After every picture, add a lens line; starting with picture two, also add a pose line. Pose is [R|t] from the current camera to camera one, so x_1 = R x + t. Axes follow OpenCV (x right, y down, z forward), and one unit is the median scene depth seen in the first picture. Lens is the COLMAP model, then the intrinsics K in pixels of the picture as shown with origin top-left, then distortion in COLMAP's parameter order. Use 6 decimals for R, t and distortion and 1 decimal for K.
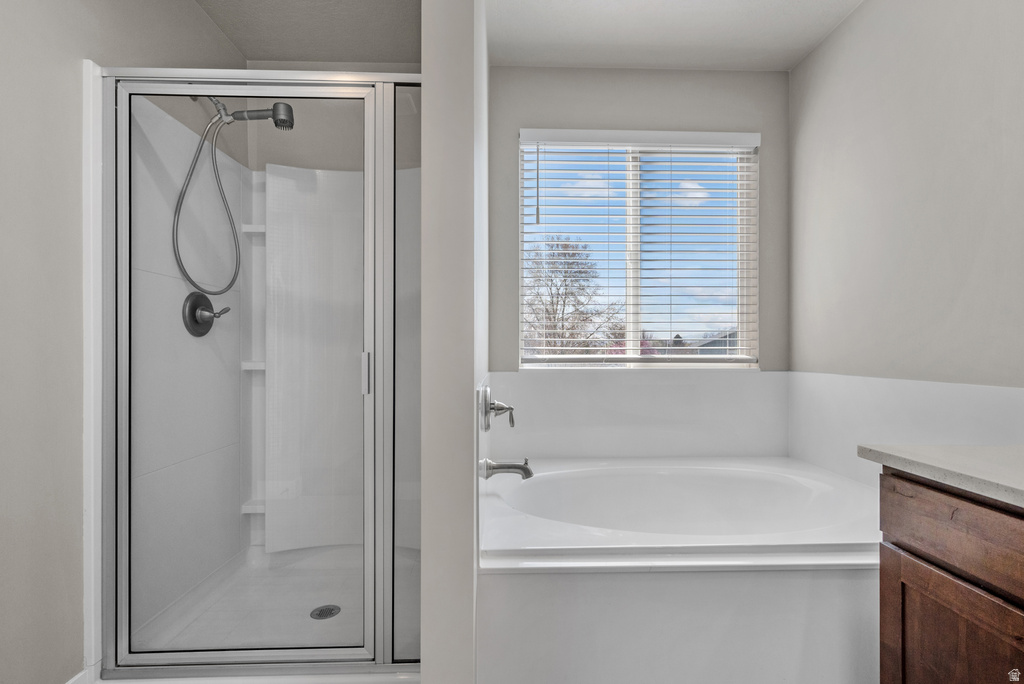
lens RADIAL K [[484.5, 0, 512.0], [0, 484.5, 342.0], [0, 0, 1]] dist [0.000901, -0.000004]
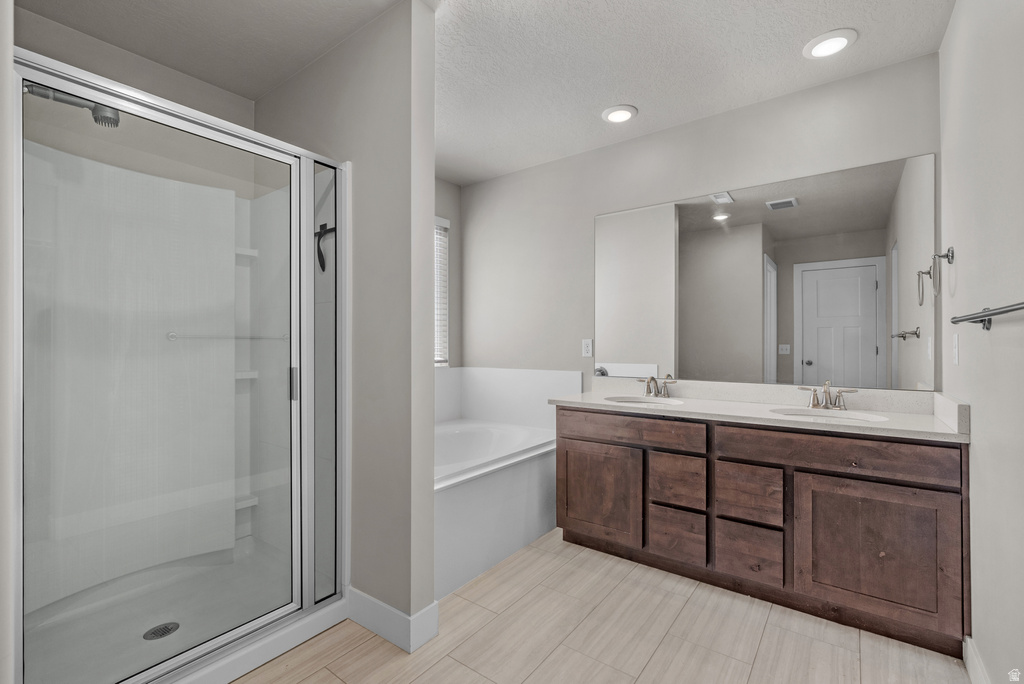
lens RADIAL K [[435.1, 0, 518.2], [0, 435.1, 343.0], [0, 0, 1]] dist [-0.002431, -0.000228]
pose [[0.630530, -0.002030, 0.776162, -1.008170], [-0.004561, 0.999970, 0.006320, -0.068732], [-0.776152, -0.007525, 0.630502, -0.202199]]
